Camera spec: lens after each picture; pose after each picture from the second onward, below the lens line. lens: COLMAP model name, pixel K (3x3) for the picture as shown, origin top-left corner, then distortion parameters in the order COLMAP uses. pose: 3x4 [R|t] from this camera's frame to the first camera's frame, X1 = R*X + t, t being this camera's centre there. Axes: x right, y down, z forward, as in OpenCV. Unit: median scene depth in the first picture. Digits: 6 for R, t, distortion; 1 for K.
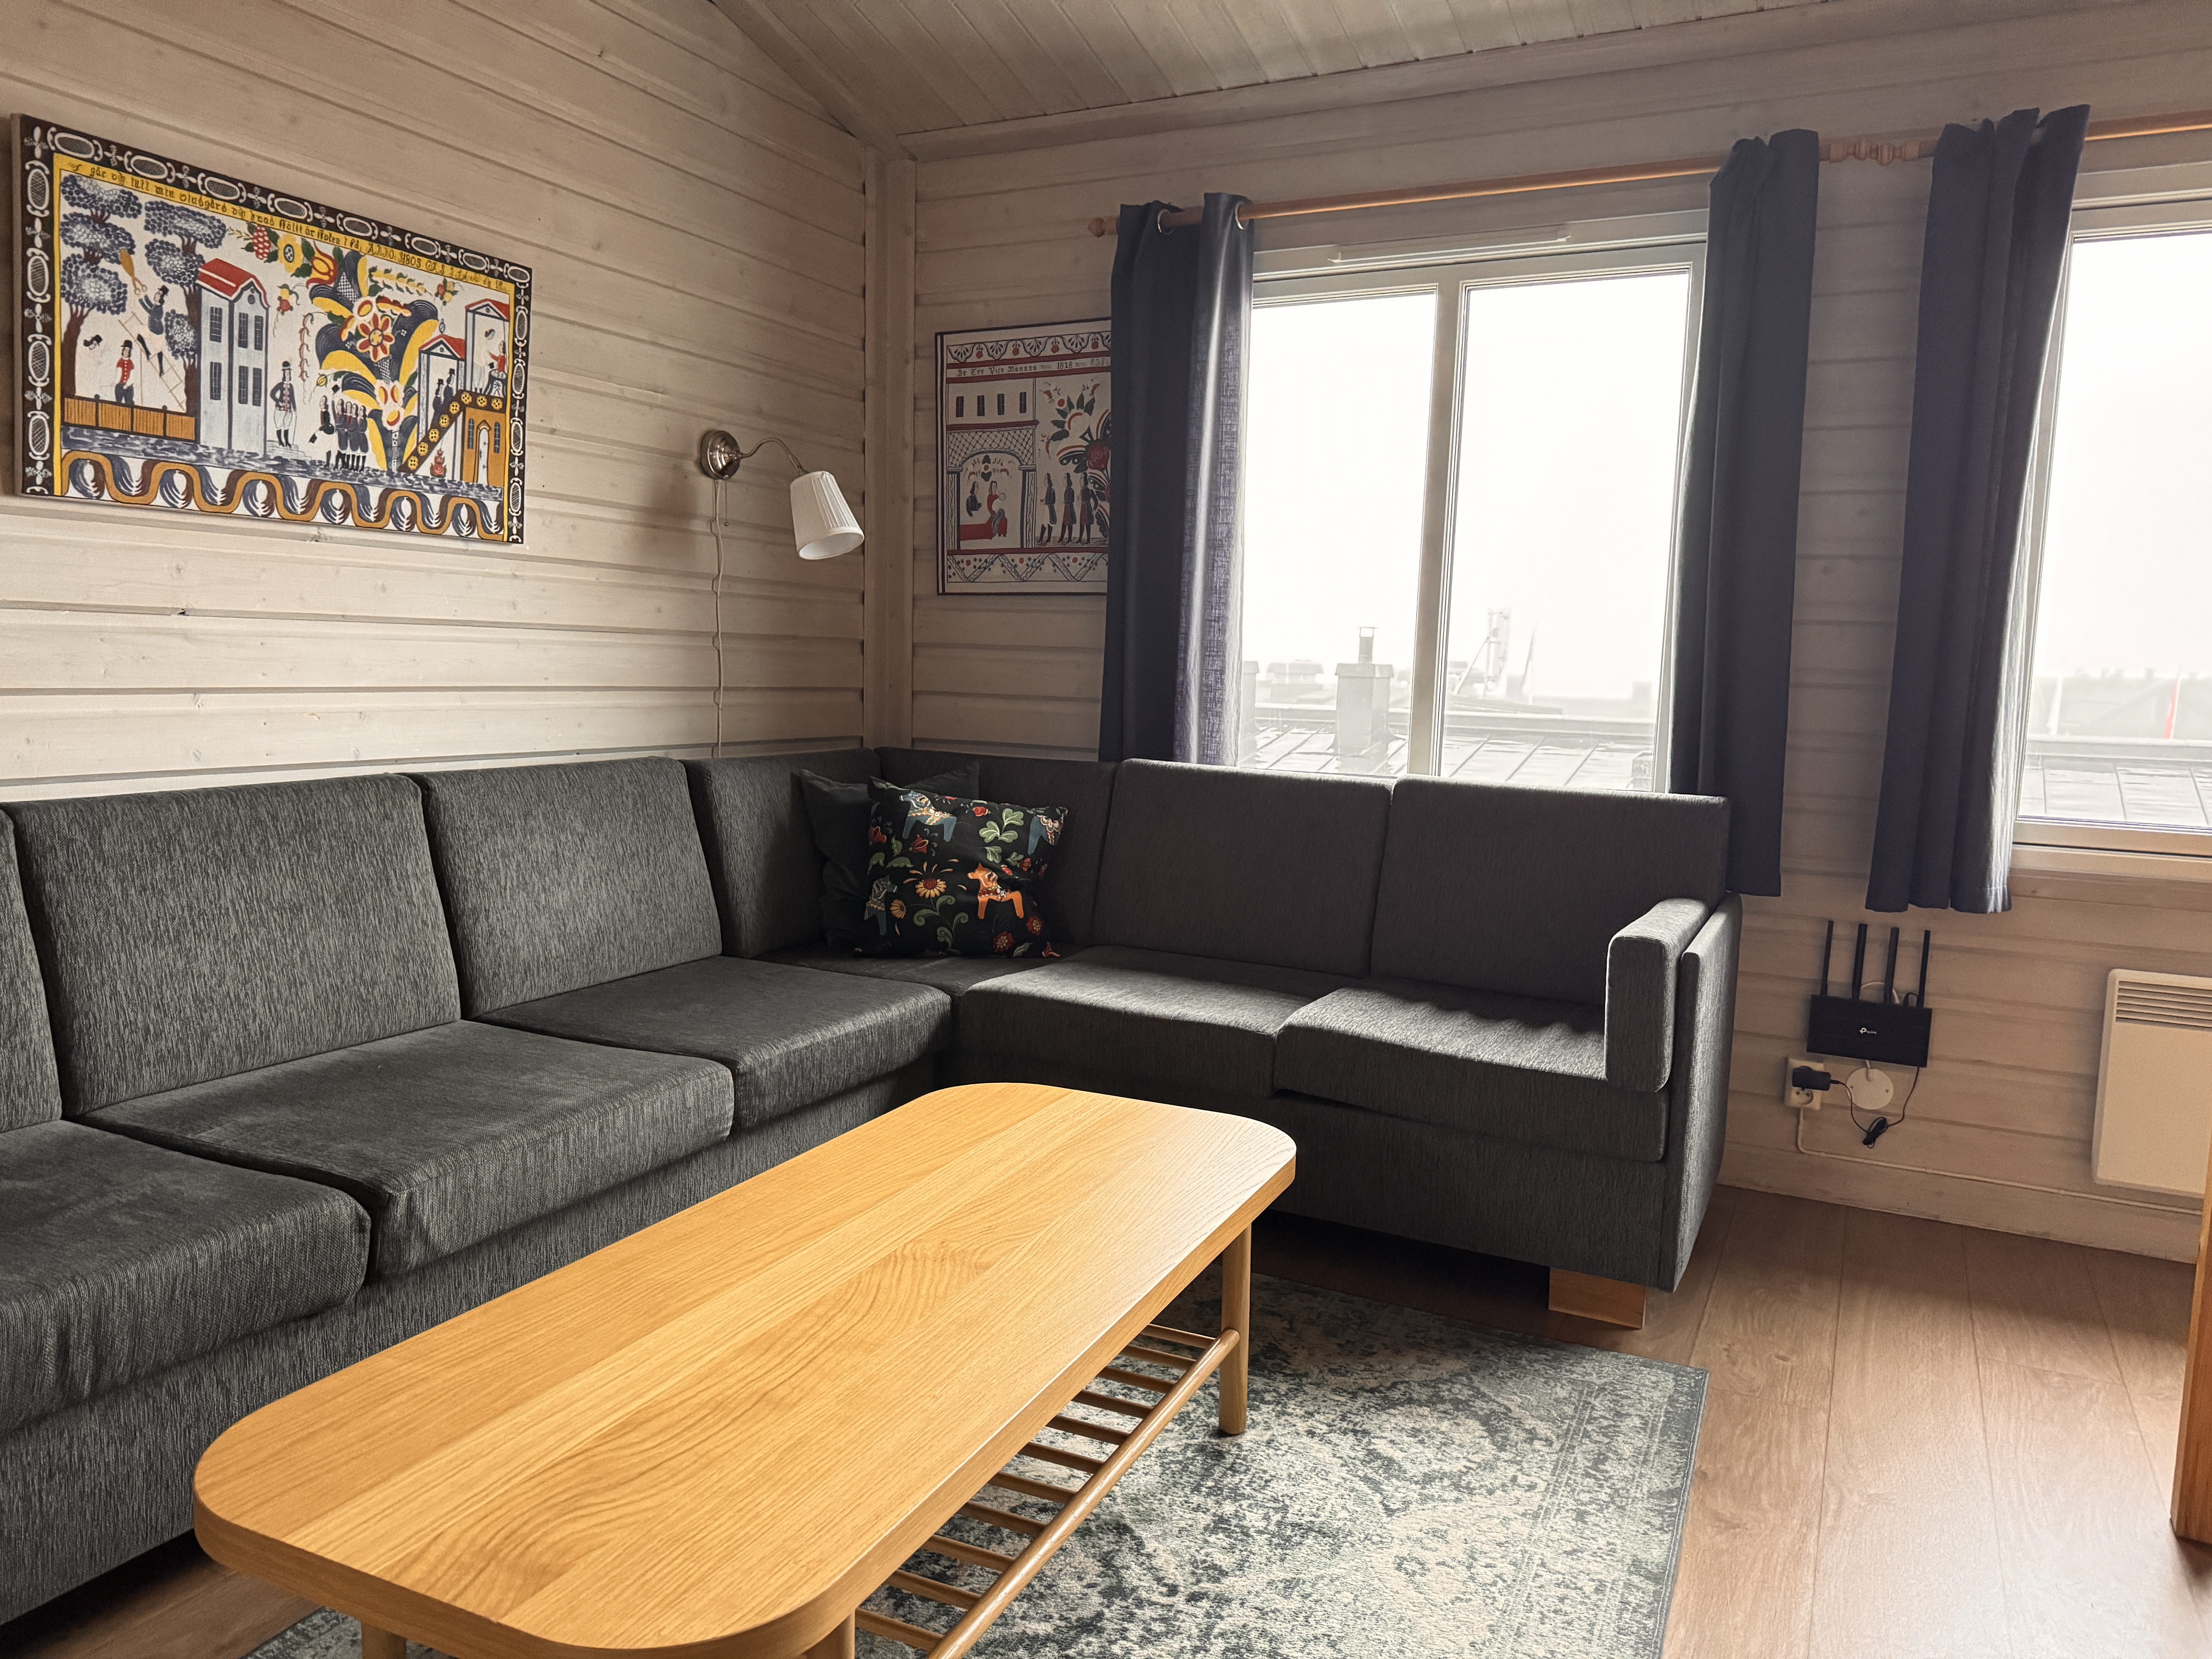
lens RADIAL K [[1539.0, 0, 1100.4], [0, 1539.0, 841.6], [0, 0, 1]] dist [-0.001315, -0.007741]
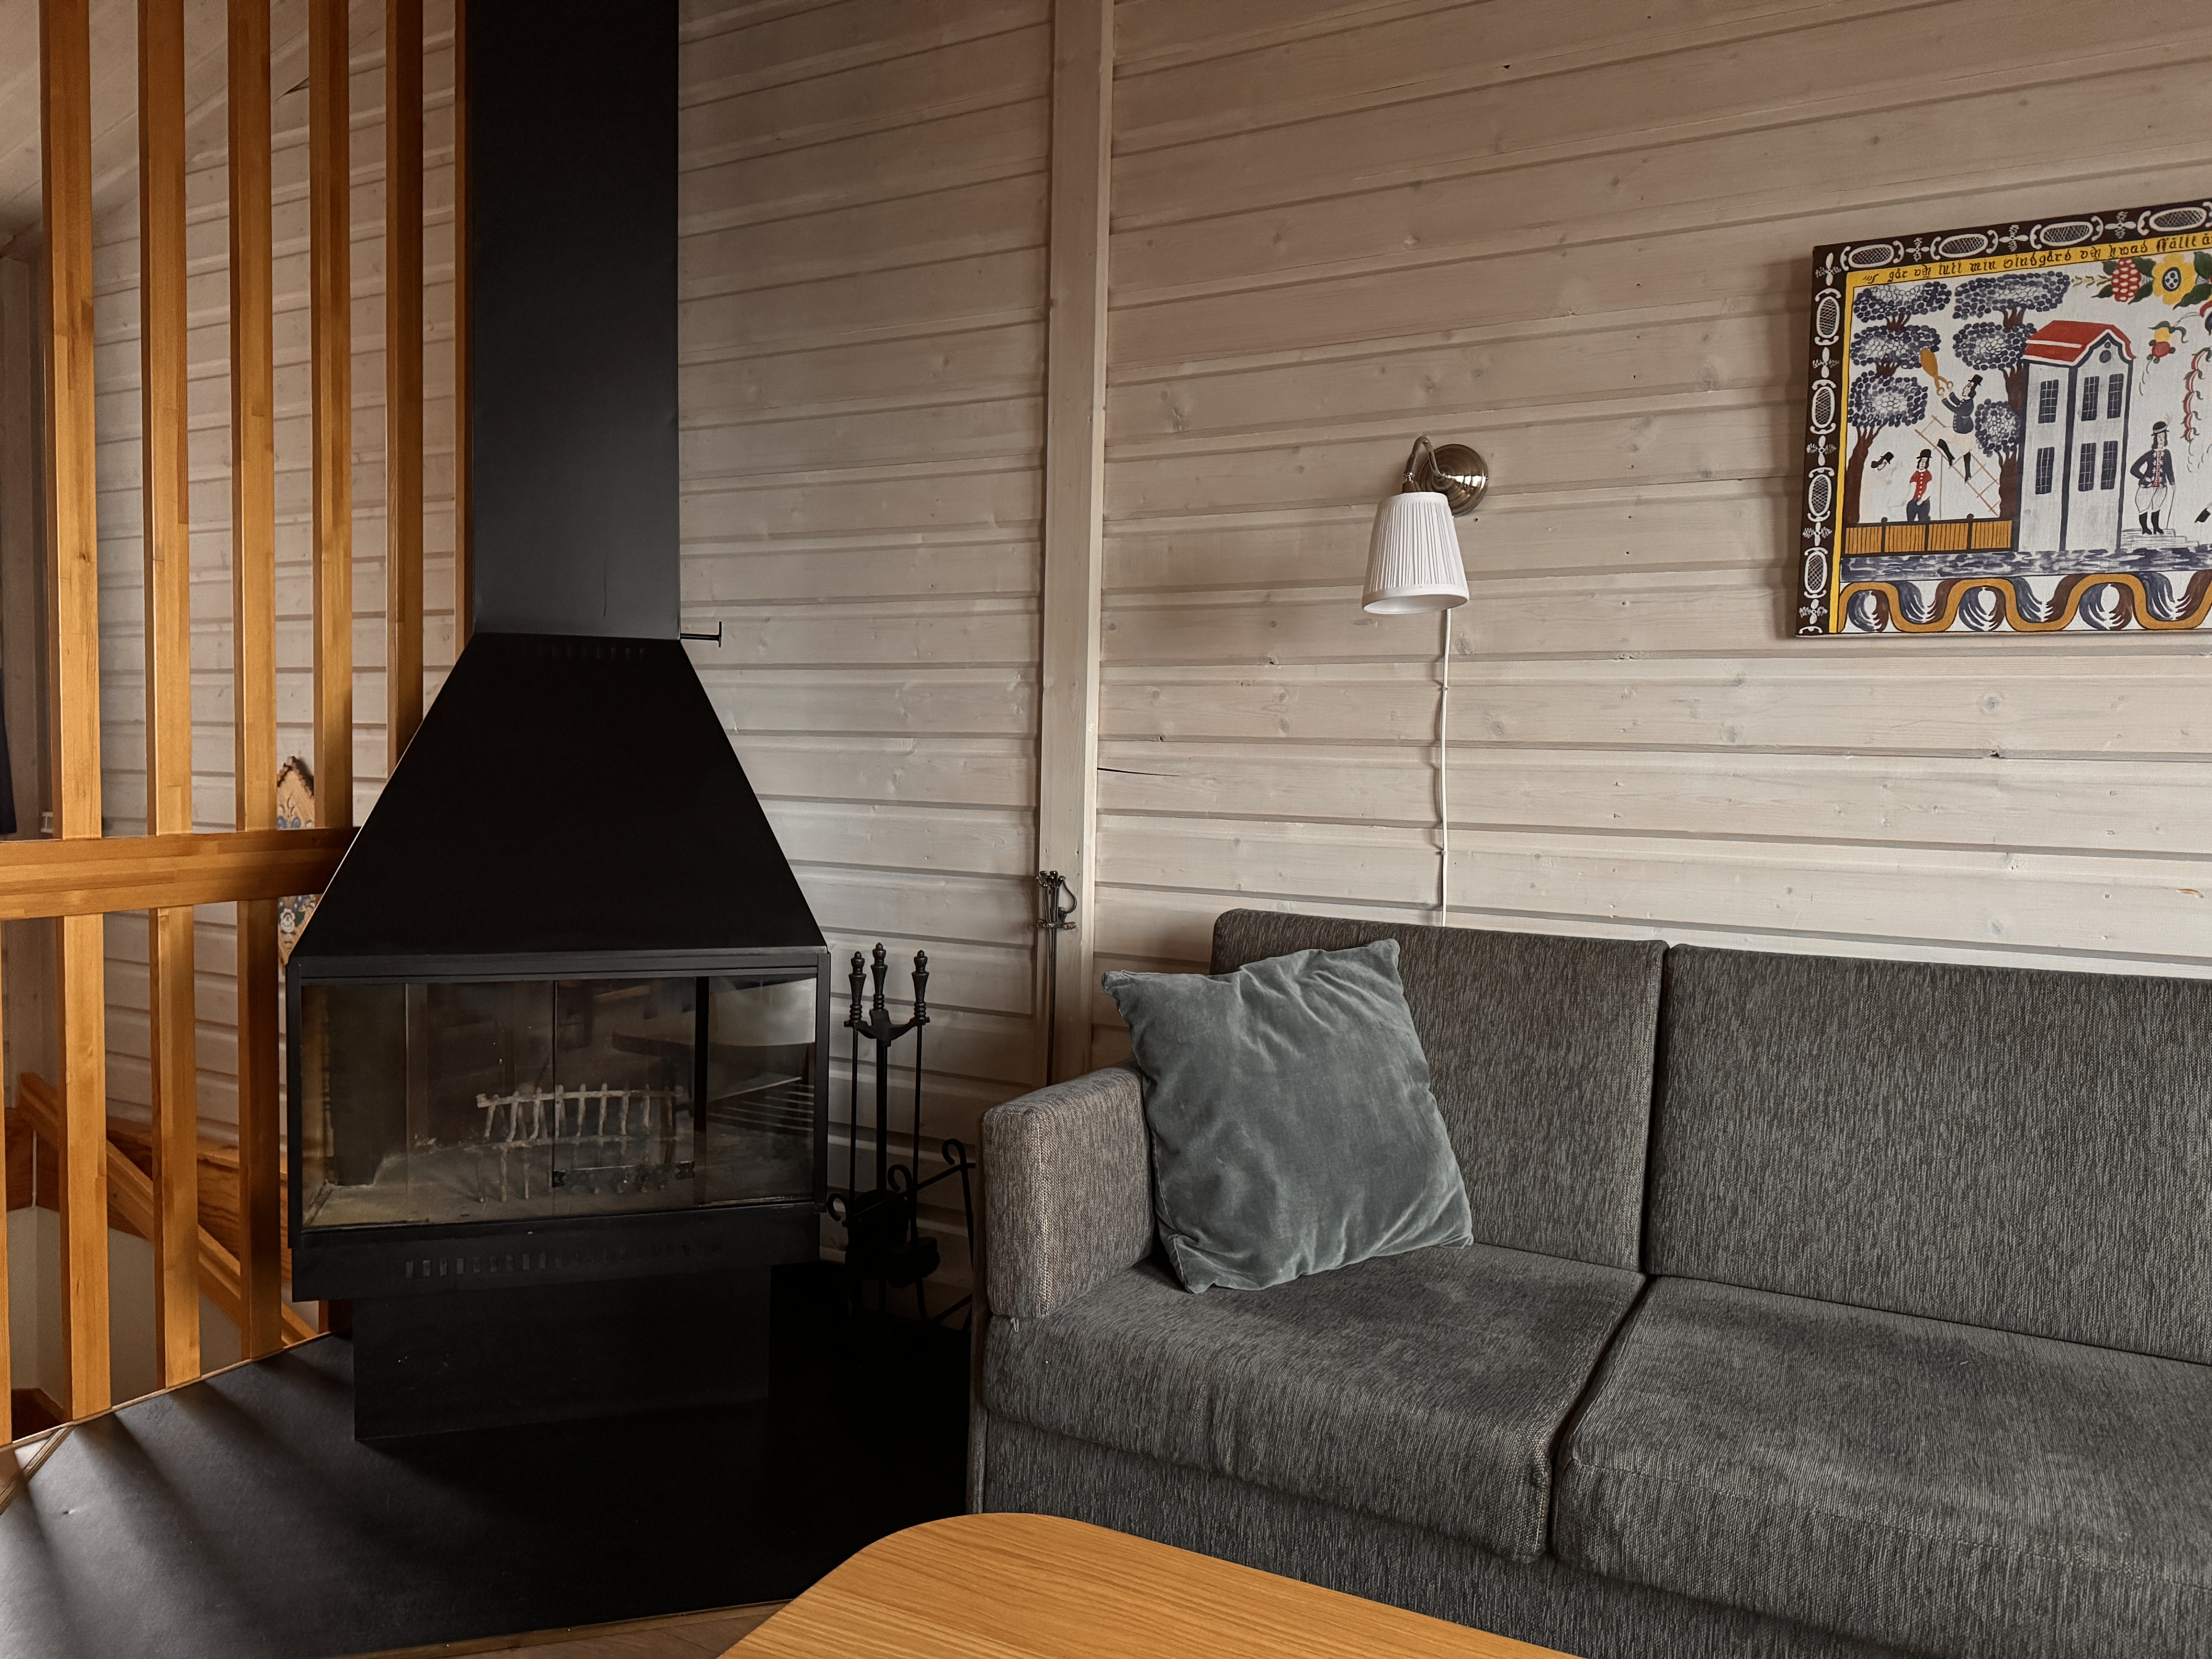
lens RADIAL K [[1539.0, 0, 1100.4], [0, 1539.0, 841.6], [0, 0, 1]] dist [-0.001315, -0.007741]
pose [[-0.035247, 0.027806, -0.998992, 0.270571], [-0.142008, 0.989330, 0.032547, -0.064376], [0.989238, 0.143012, -0.030922, 0.585909]]
